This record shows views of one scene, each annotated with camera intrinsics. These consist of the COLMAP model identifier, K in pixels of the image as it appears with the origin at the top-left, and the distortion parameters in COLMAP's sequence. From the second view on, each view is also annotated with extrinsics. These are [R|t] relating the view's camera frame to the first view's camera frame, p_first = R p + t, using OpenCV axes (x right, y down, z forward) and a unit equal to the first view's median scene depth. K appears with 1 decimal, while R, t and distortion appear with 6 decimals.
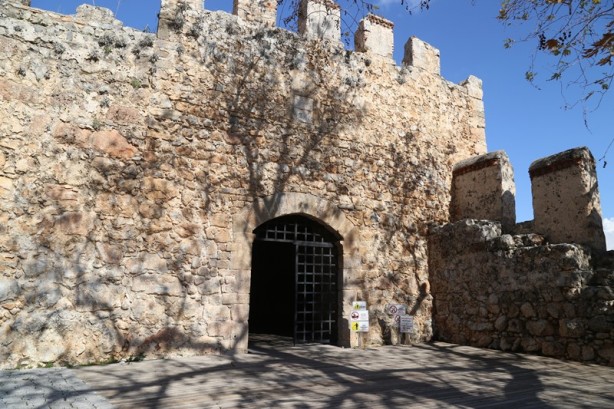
lens RADIAL K [[416.7, 0, 311.7], [0, 416.7, 209.3], [0, 0, 1]] dist [-0.125078, 0.072422]
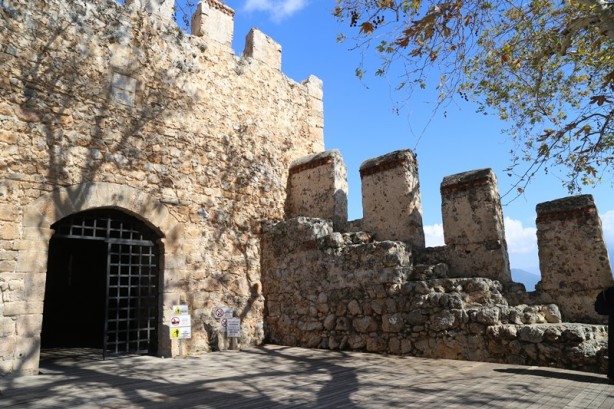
lens RADIAL K [[416.7, 0, 311.7], [0, 416.7, 209.3], [0, 0, 1]] dist [-0.125078, 0.072422]
pose [[0.941717, 0.019785, 0.335825, 0.080361], [-0.017264, 0.999796, -0.010493, 0.017344], [-0.335964, 0.004084, 0.941866, 0.060504]]
